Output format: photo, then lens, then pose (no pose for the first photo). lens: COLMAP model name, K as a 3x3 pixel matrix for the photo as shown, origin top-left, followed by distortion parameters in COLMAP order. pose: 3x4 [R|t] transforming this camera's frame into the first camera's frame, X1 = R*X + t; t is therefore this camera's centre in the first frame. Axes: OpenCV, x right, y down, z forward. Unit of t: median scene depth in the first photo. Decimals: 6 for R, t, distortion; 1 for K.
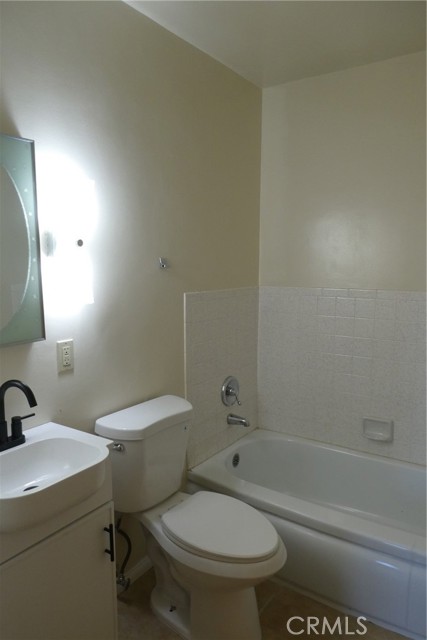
lens RADIAL K [[451.2, 0, 212.9], [0, 451.2, 320.1], [0, 0, 1]] dist [-0.027283, 0.002415]
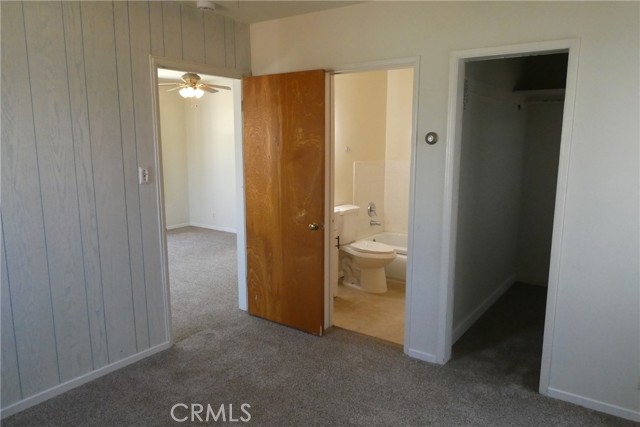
lens RADIAL K [[451.2, 0, 320.8], [0, 451.2, 214.2], [0, 0, 1]] dist [-0.027283, 0.002415]
pose [[0.999703, 0.003198, -0.024178, -0.147569], [-0.002273, 0.999269, 0.038165, 0.100605], [0.024282, -0.038099, 0.998979, -1.100838]]
